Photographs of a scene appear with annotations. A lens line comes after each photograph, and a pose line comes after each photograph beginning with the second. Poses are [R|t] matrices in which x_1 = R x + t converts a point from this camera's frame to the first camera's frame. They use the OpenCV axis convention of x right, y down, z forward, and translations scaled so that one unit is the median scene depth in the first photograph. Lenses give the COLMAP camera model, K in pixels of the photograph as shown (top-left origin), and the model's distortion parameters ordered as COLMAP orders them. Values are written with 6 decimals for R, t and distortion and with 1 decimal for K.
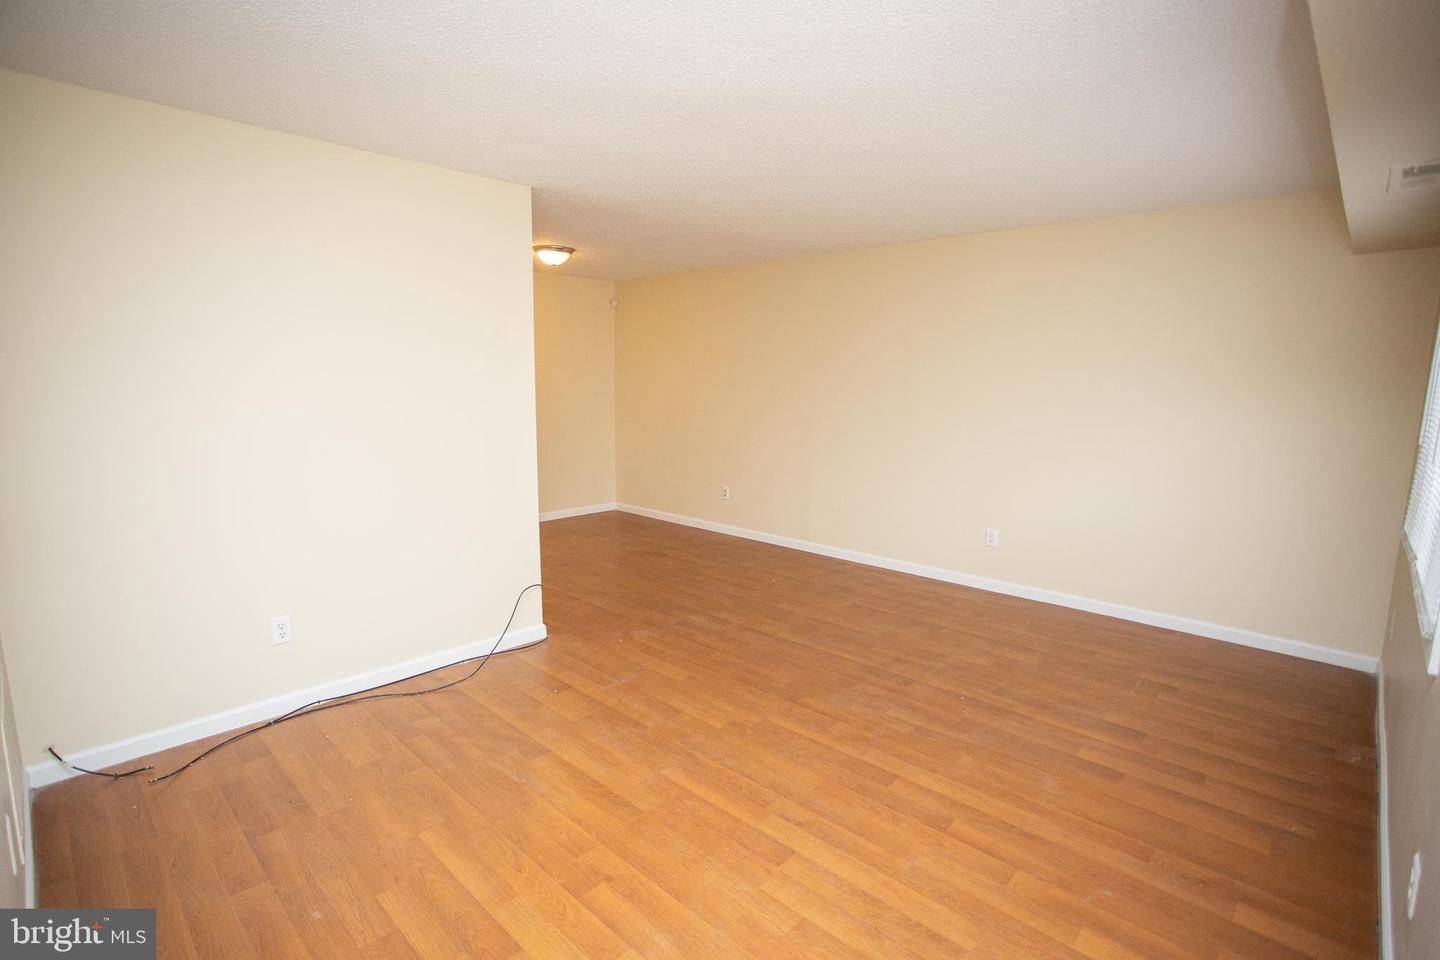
lens RADIAL K [[700.2, 0, 720.0], [0, 700.2, 480.0], [0, 0, 1]] dist [-0.069817, 0.032269]
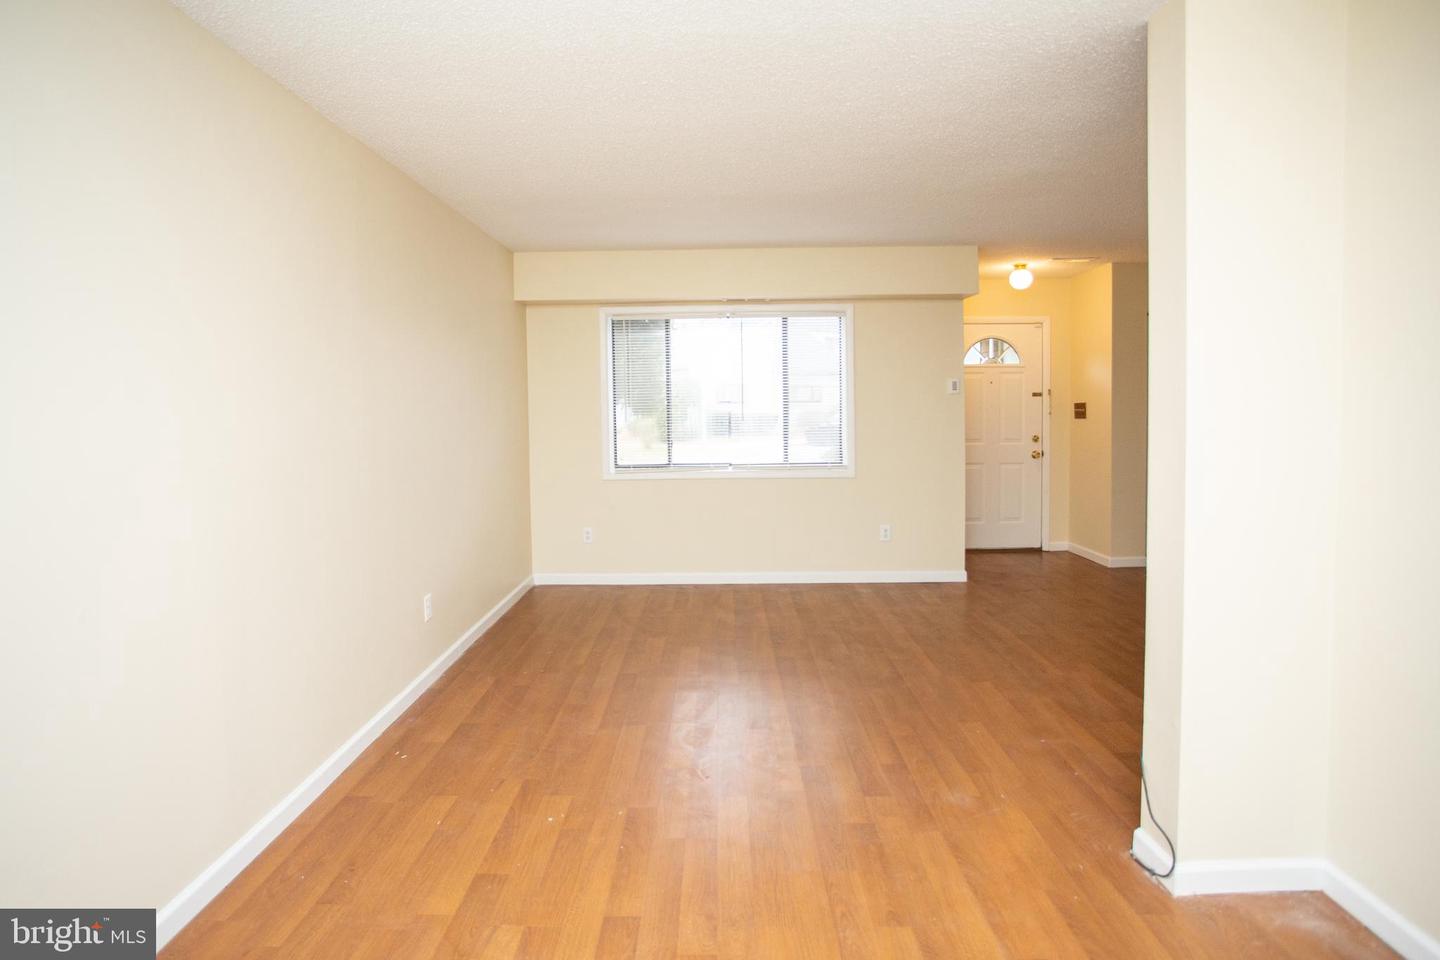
lens RADIAL K [[760.4, 0, 703.3], [0, 760.4, 429.4], [0, 0, 1]] dist [-0.078811, 0.038722]
pose [[-0.672012, -0.022652, 0.740193, -0.584812], [0.116487, 0.983855, 0.135866, -0.271468], [-0.731321, 0.177527, -0.658524, 2.076897]]
